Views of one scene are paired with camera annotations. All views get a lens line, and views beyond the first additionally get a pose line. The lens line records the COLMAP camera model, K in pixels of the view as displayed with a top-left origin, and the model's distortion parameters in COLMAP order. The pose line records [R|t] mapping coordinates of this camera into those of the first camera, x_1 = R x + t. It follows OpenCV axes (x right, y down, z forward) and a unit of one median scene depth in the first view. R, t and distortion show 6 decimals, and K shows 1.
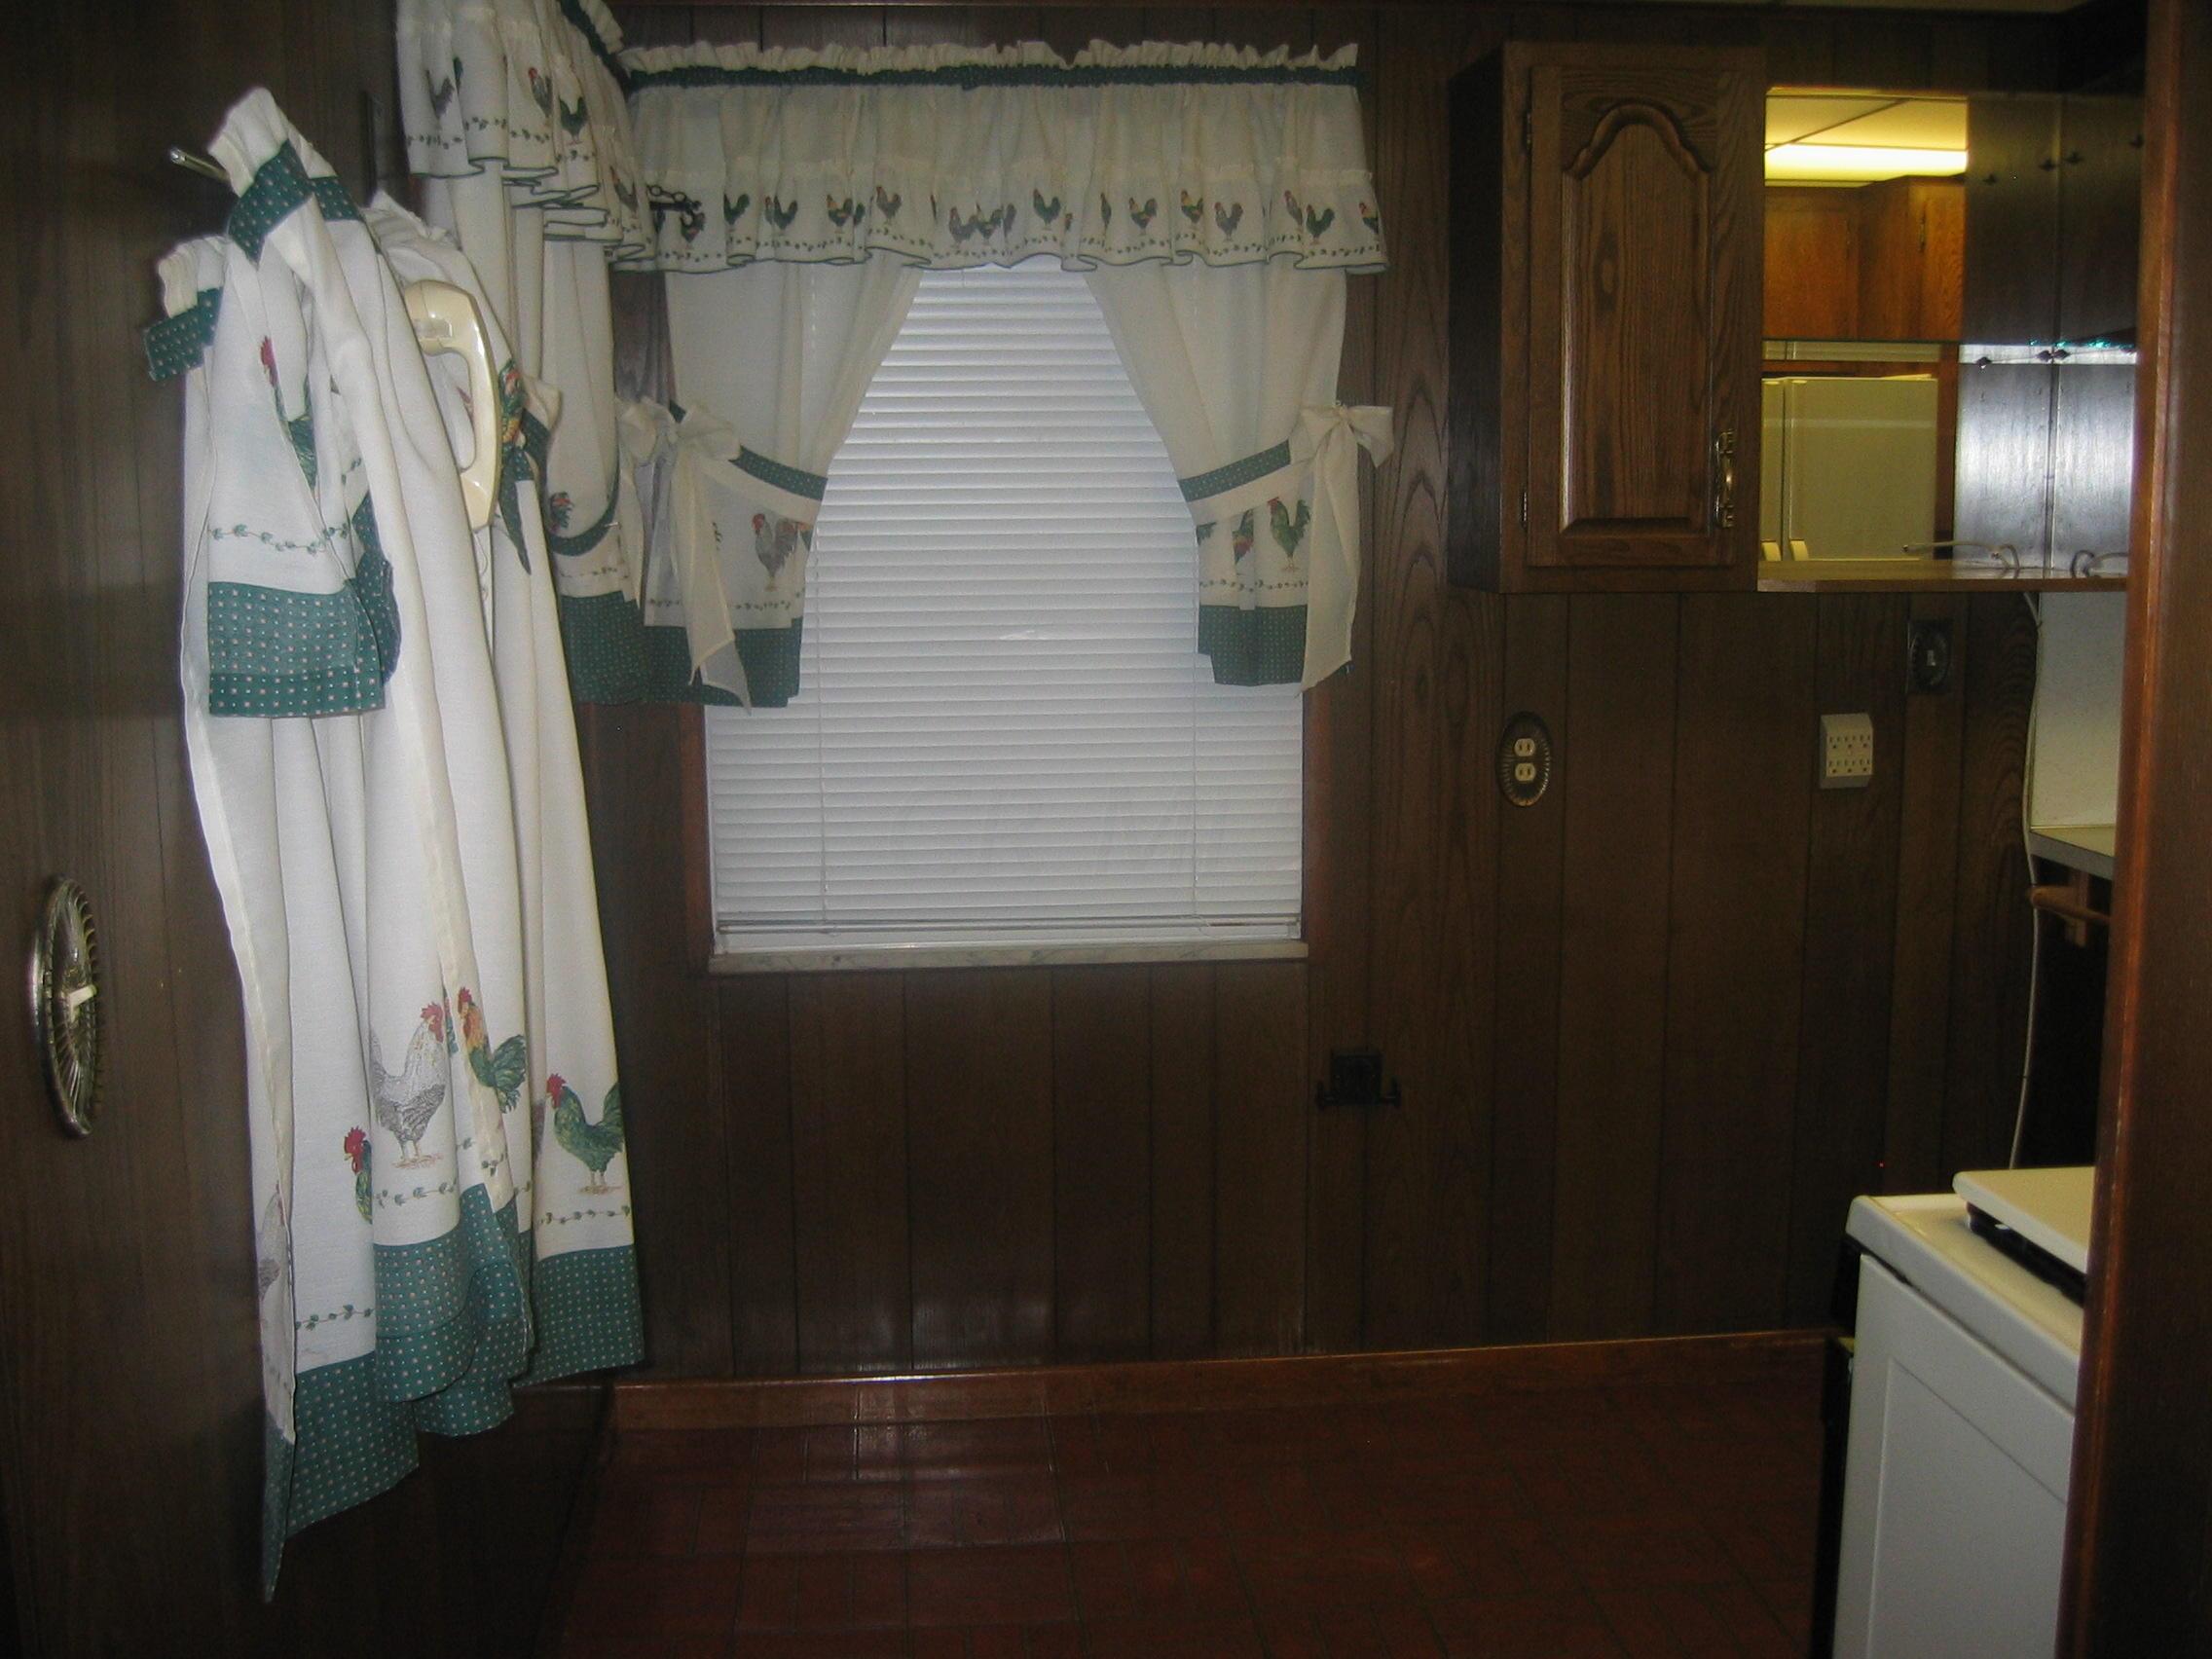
lens RADIAL K [[2313.2, 0, 1106.0], [0, 2313.2, 829.5], [0, 0, 1]] dist [-0.129525, 0.080446]
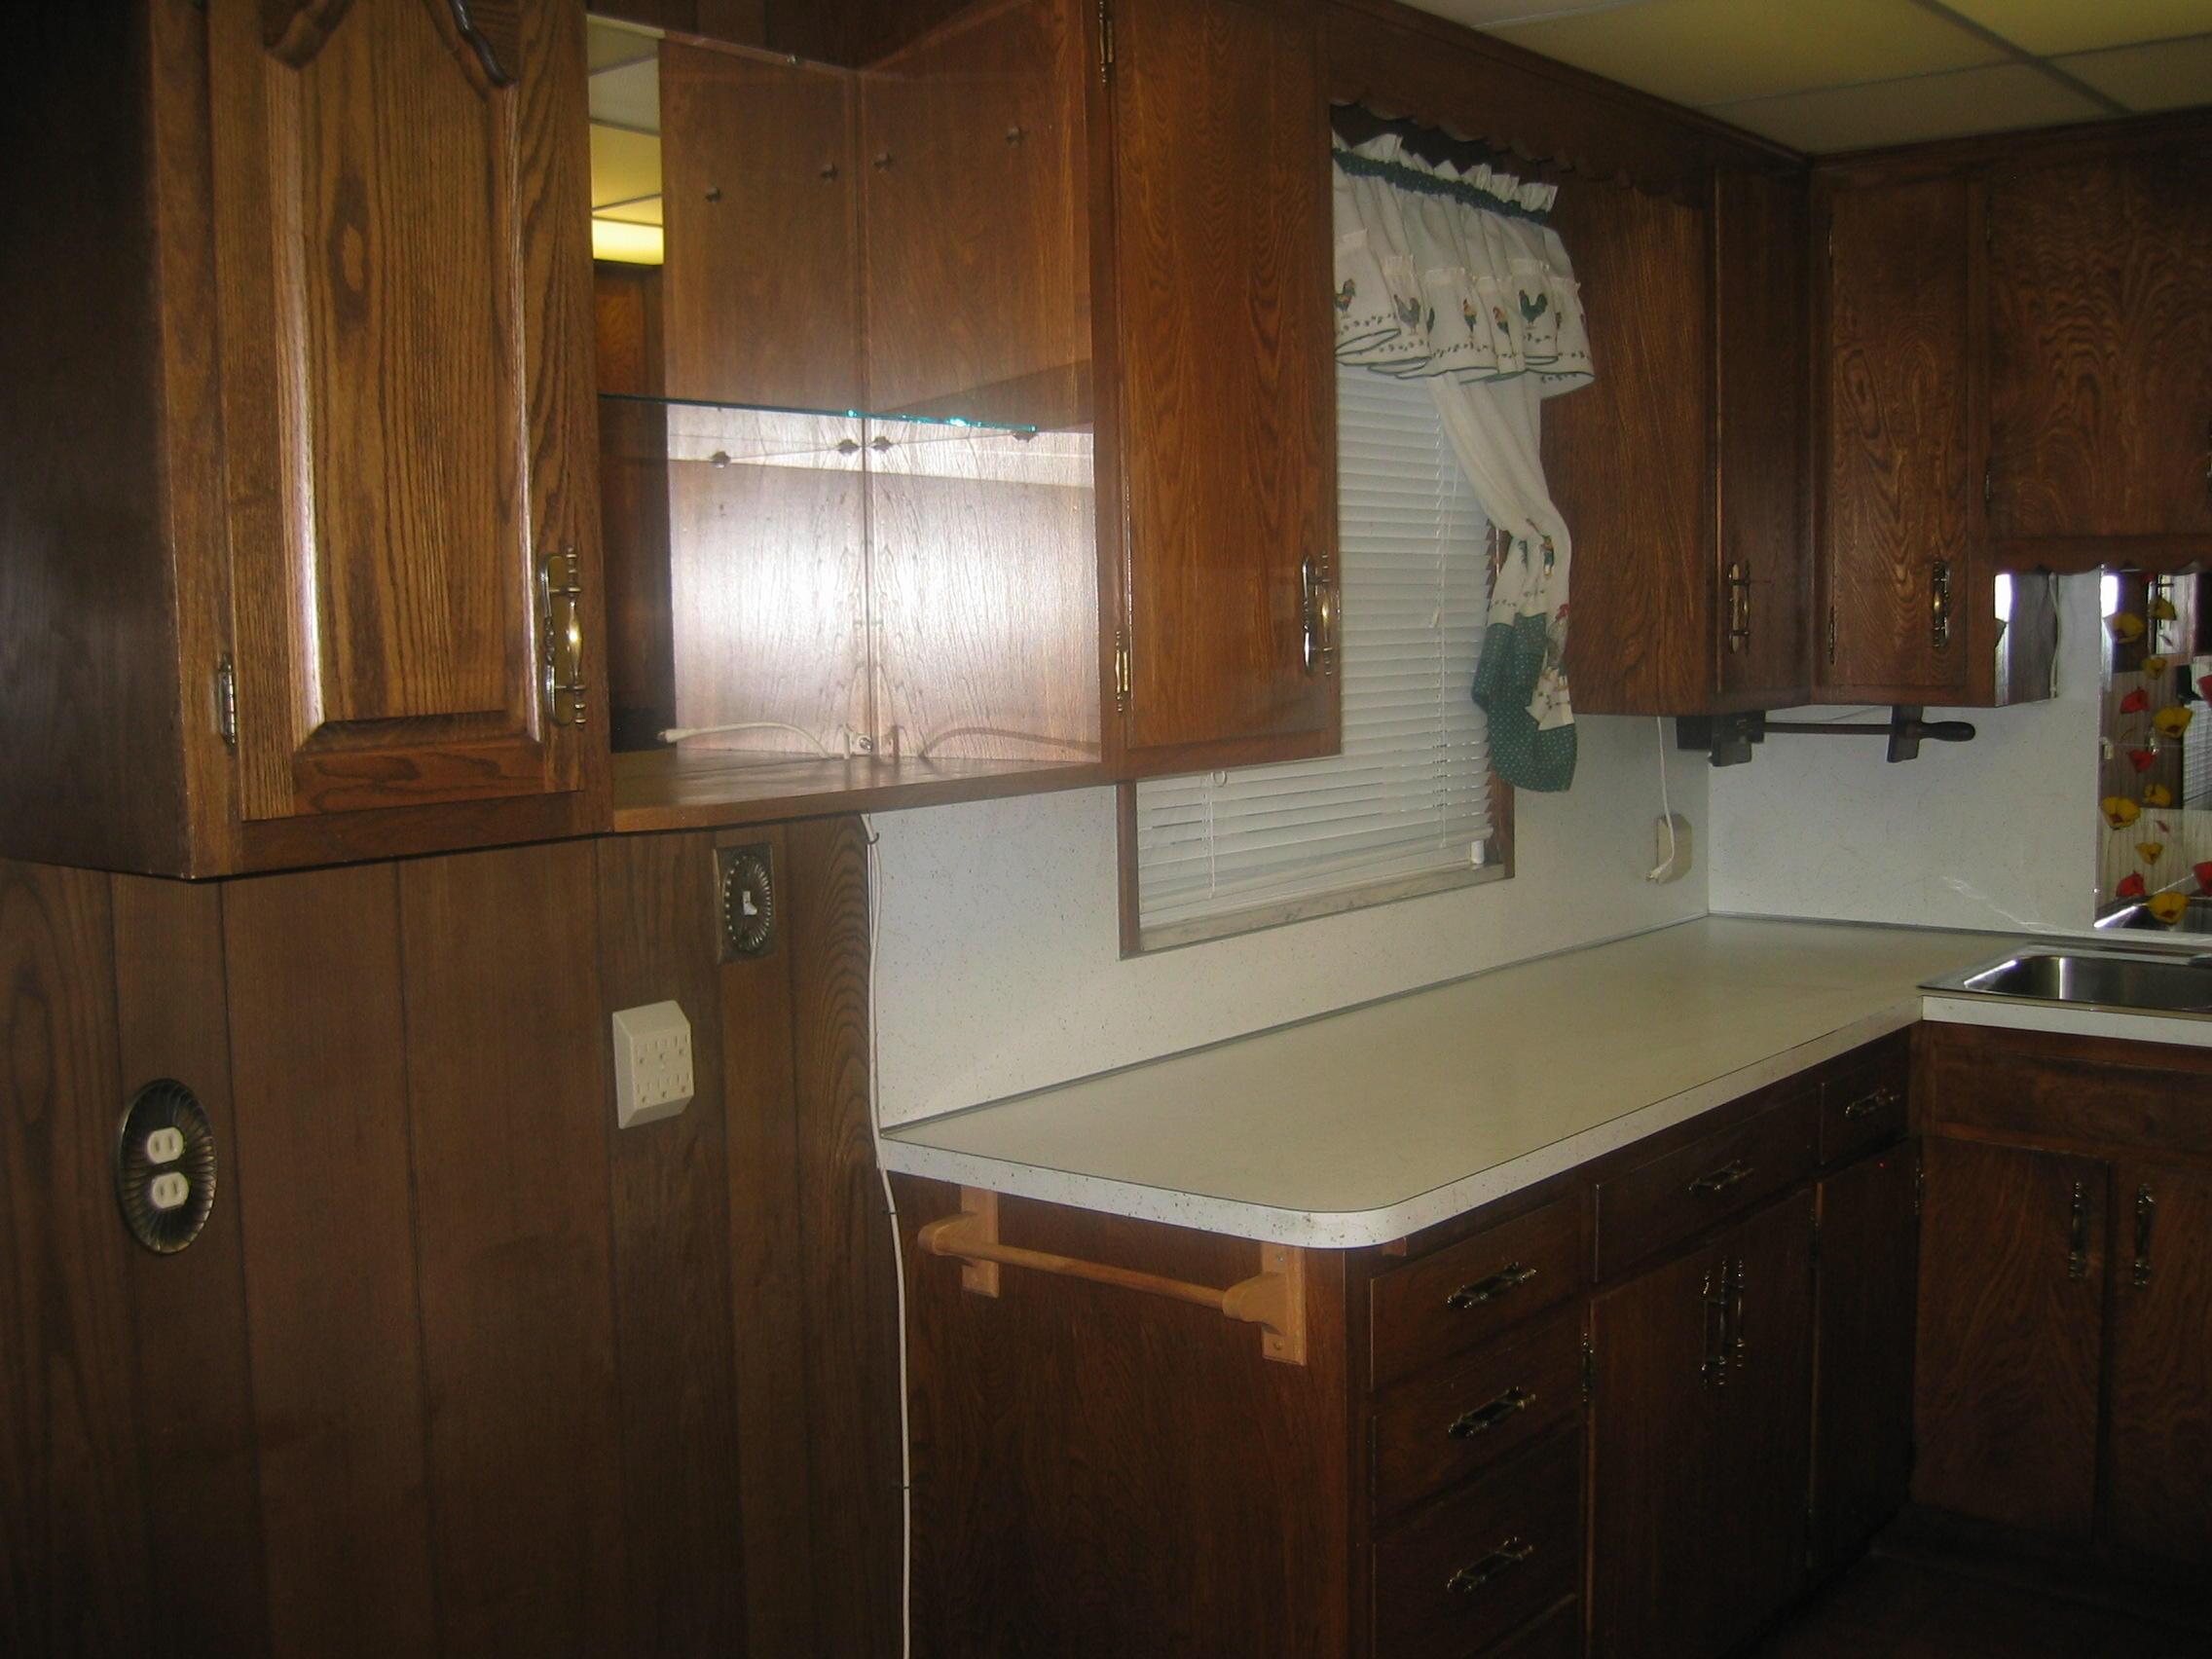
lens RADIAL K [[2313.2, 0, 1106.0], [0, 2313.2, 829.5], [0, 0, 1]] dist [-0.129525, 0.080446]
pose [[0.697539, -0.069429, 0.713175, -0.039076], [0.114278, 0.993334, -0.015070, -0.083306], [-0.707375, 0.092012, 0.700824, 0.517254]]
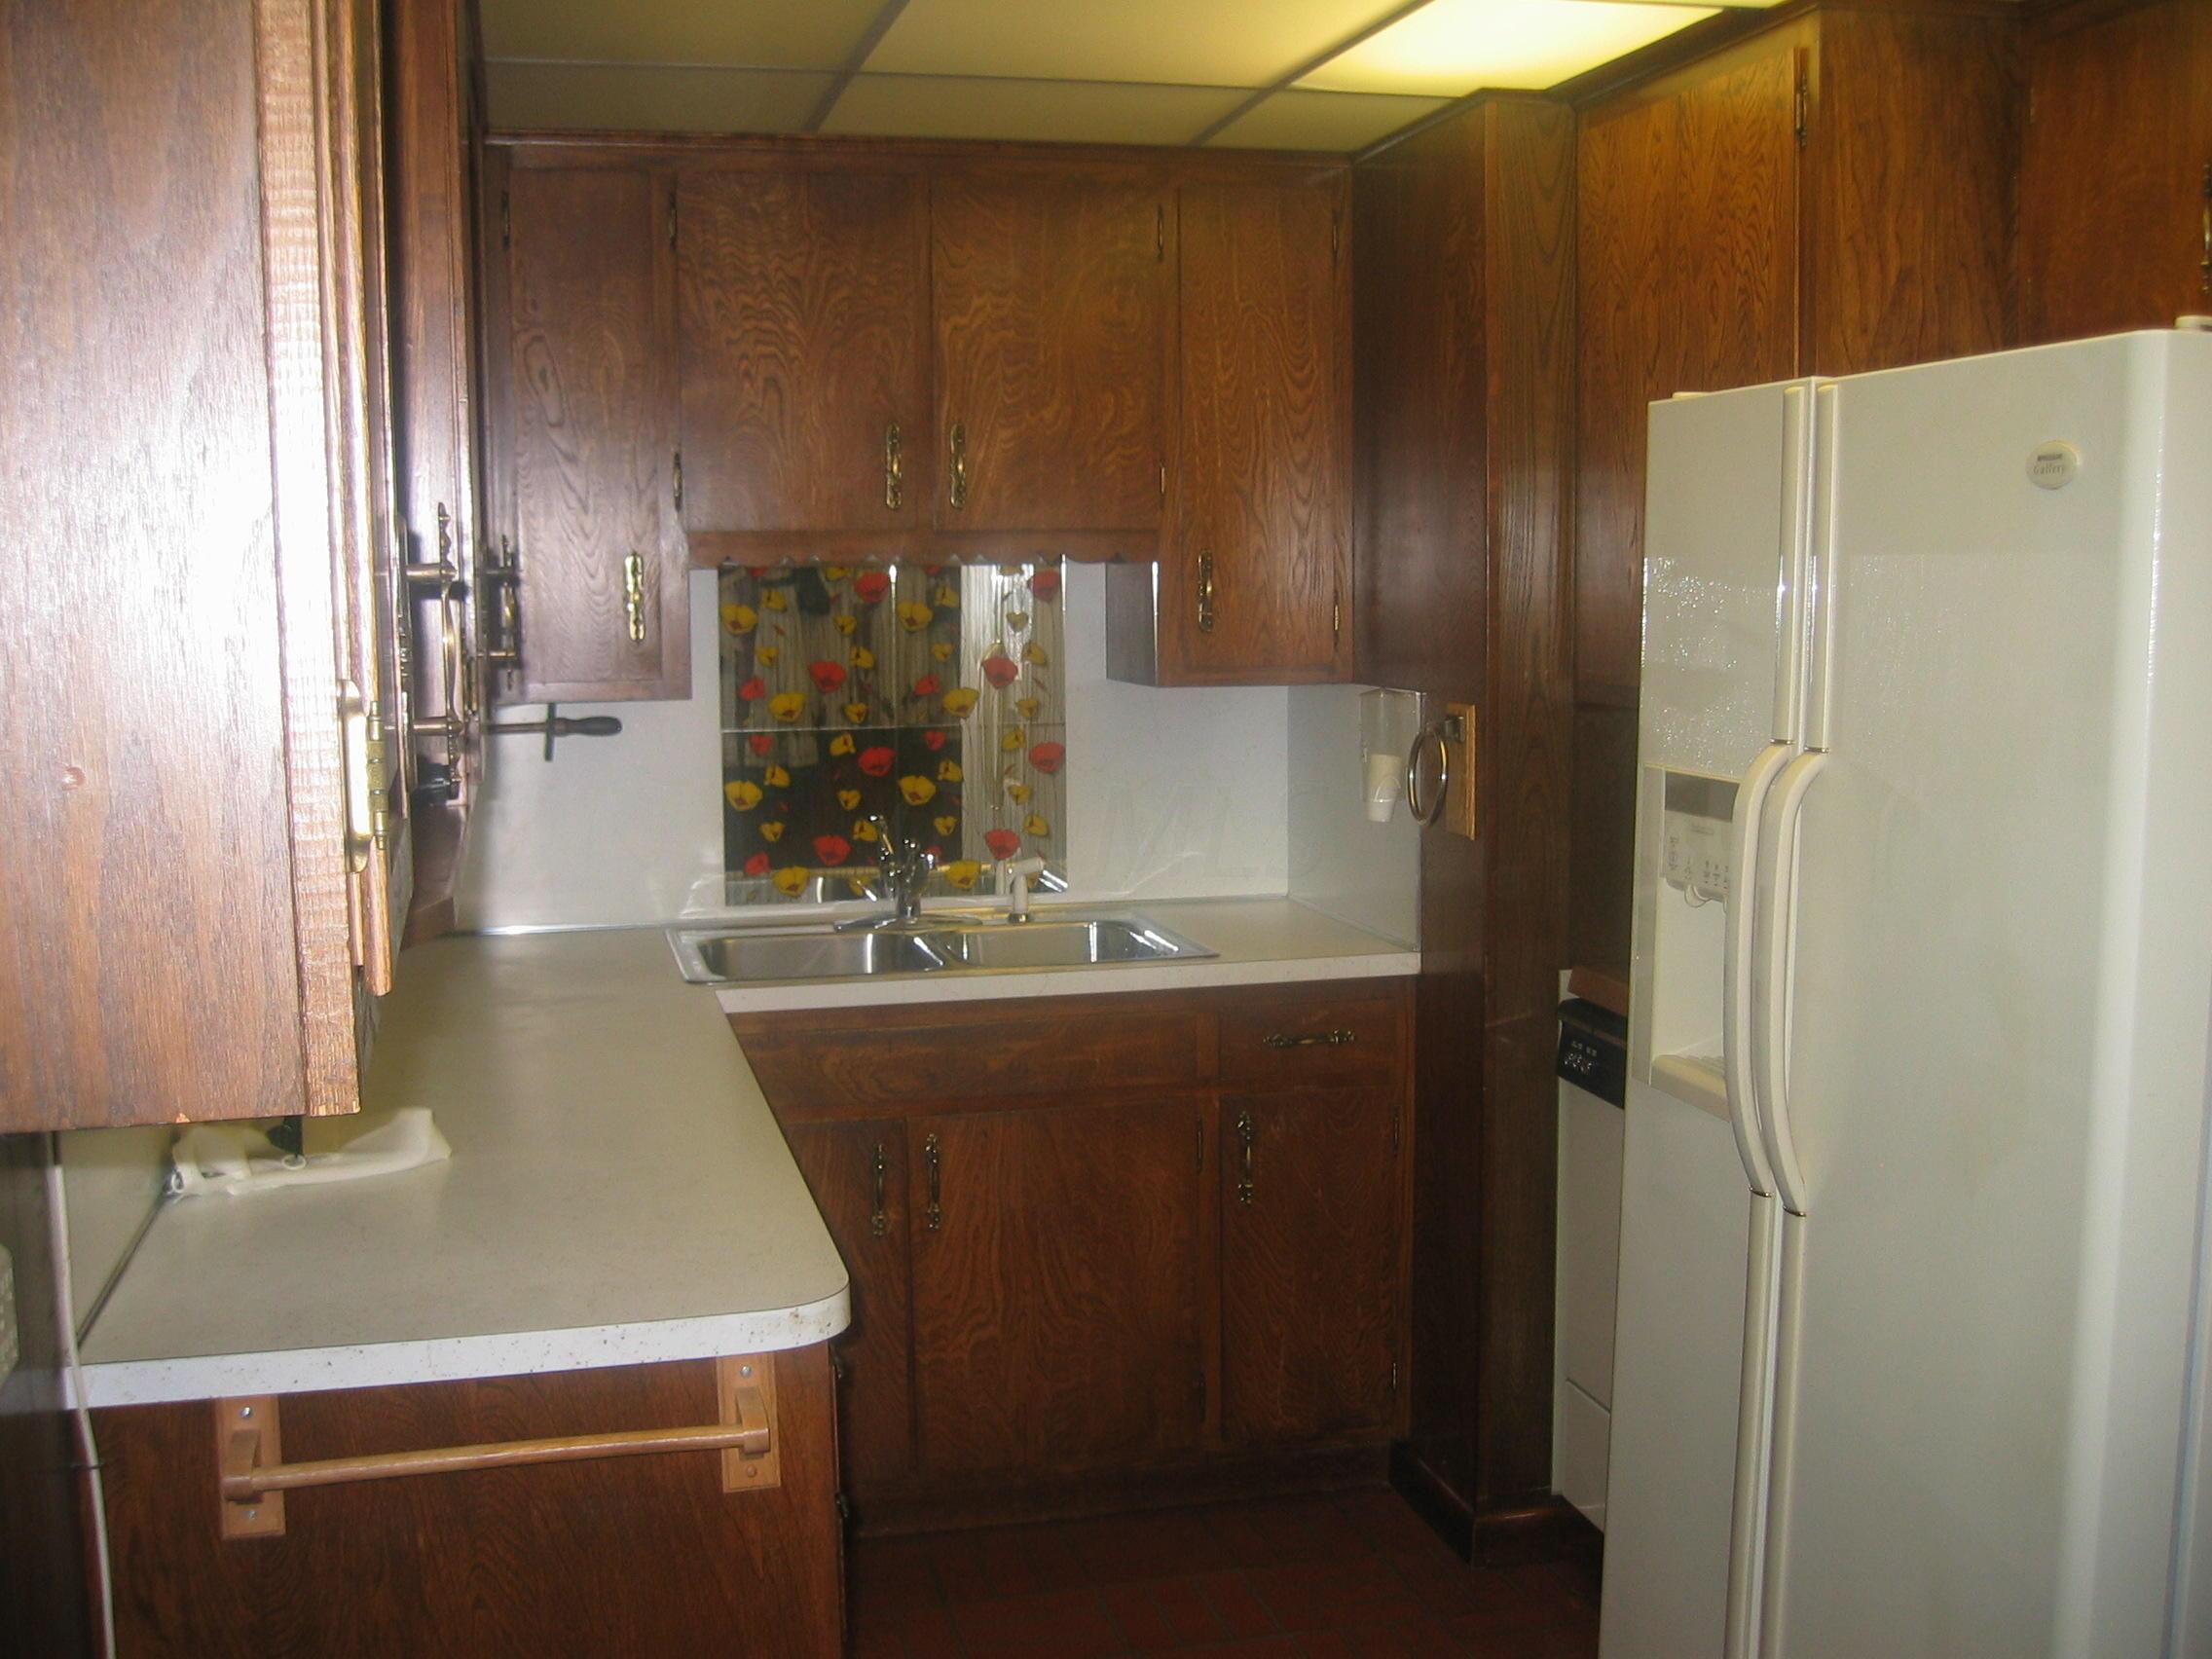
lens RADIAL K [[2313.2, 0, 1106.0], [0, 2313.2, 829.5], [0, 0, 1]] dist [-0.129525, 0.080446]
pose [[-0.154989, -0.099820, 0.982860, -0.097326], [0.155006, 0.980103, 0.123983, -0.155155], [-0.975680, 0.171565, -0.136432, 0.942558]]
